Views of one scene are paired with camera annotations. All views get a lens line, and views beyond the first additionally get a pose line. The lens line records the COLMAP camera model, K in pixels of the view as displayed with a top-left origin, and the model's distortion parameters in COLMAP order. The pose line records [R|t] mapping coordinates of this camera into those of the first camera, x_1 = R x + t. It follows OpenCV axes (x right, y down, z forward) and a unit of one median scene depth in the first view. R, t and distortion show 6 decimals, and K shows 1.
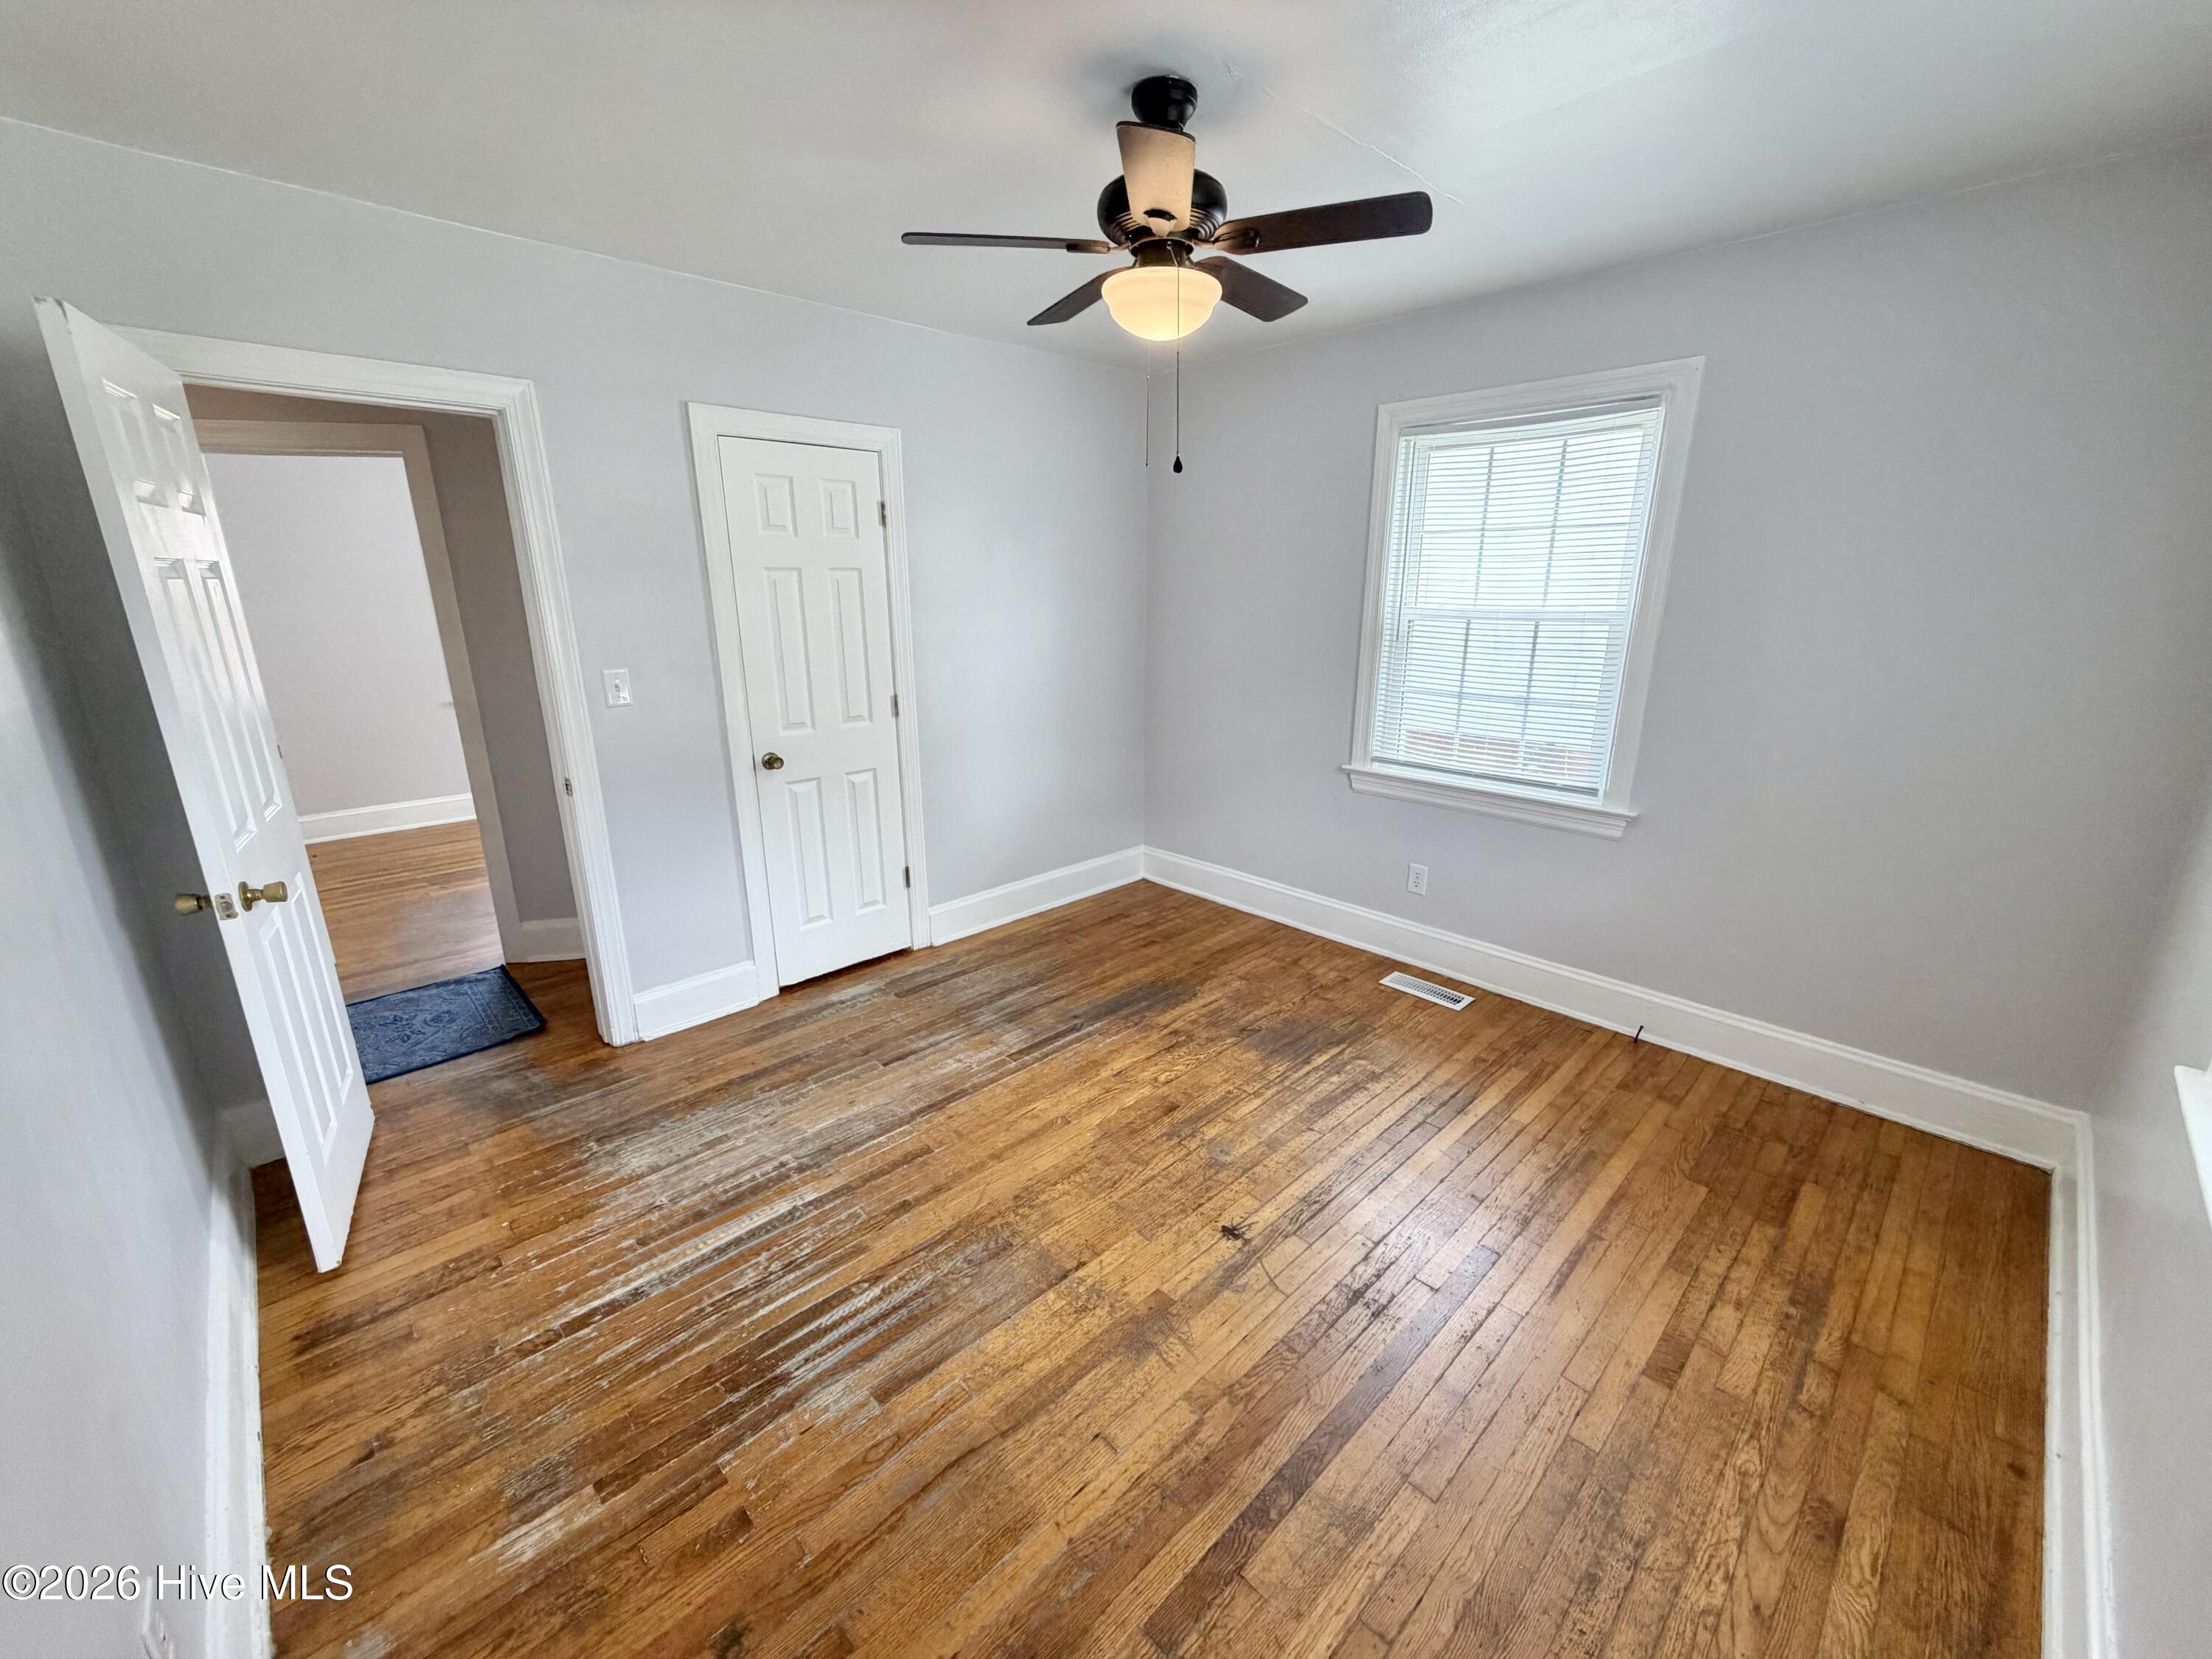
lens RADIAL K [[885.0, 0, 1099.3], [0, 885.0, 833.1], [0, 0, 1]] dist [0.002524, -0.000557]
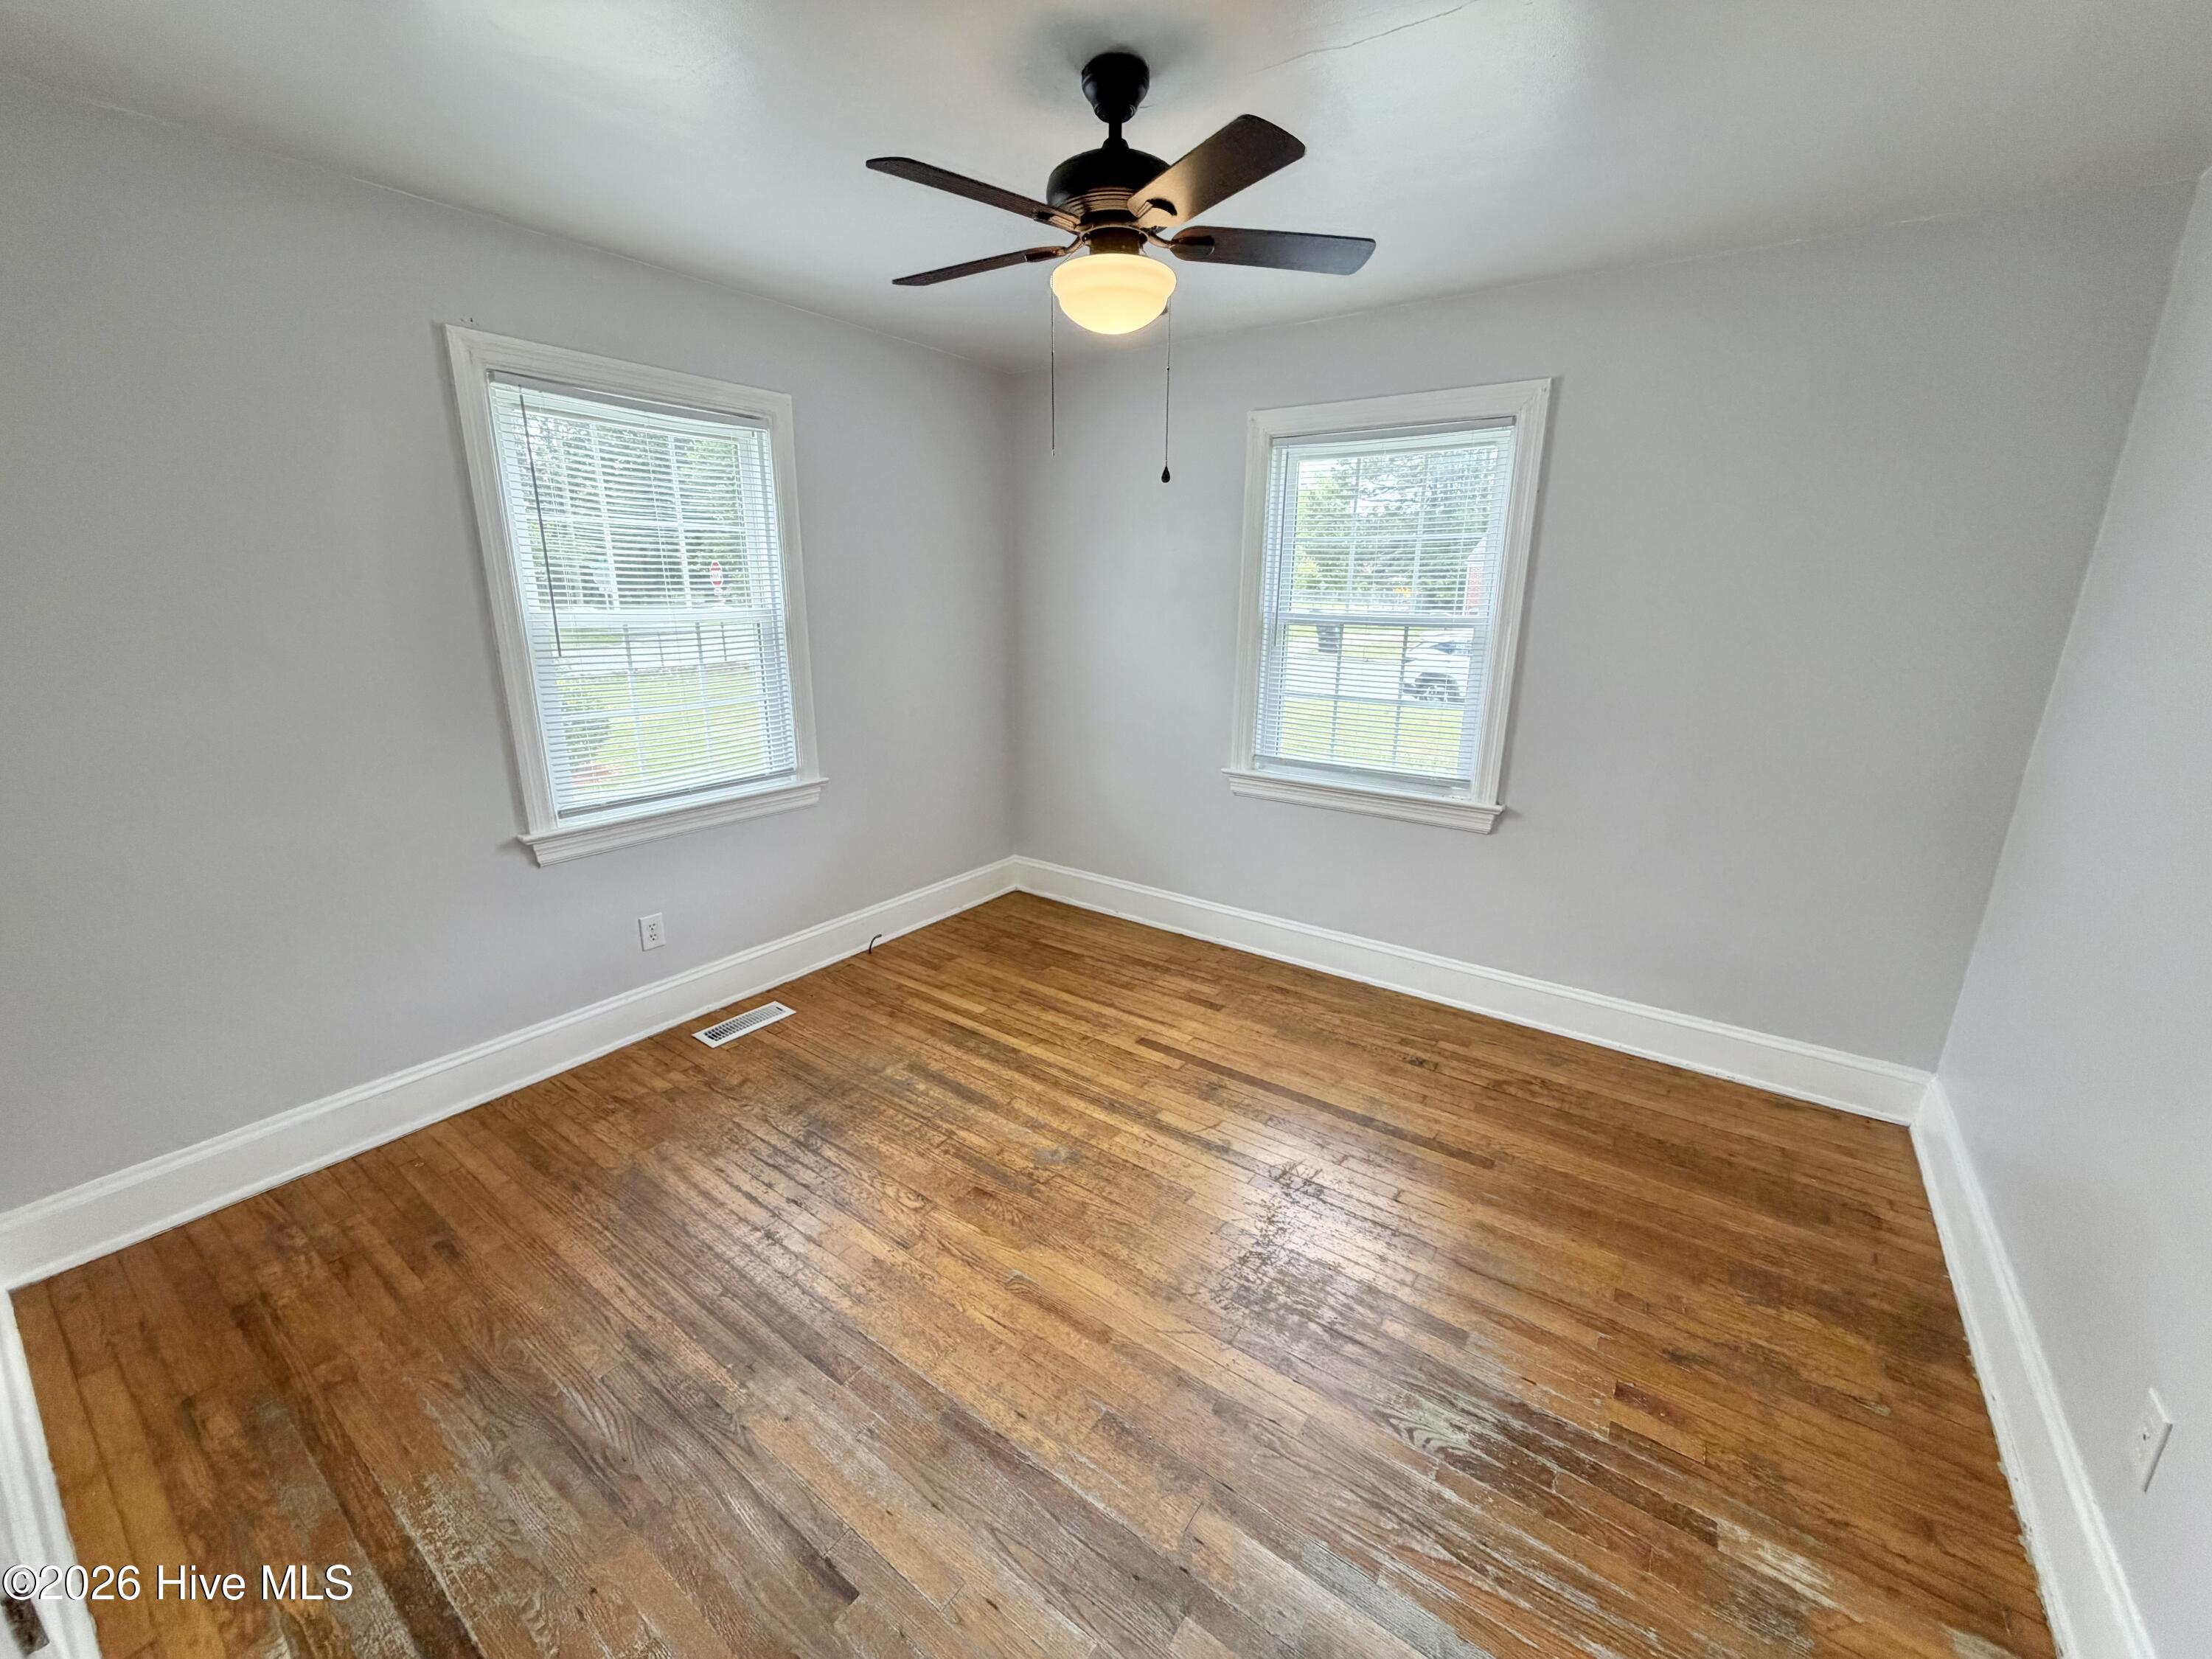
lens RADIAL K [[885.0, 0, 1099.3], [0, 885.0, 833.1], [0, 0, 1]] dist [0.002524, -0.000557]
pose [[-0.186496, -0.266214, 0.945700, -0.698208], [0.258088, 0.915506, 0.308610, -0.260598], [-0.947950, 0.301629, -0.102032, 0.913860]]
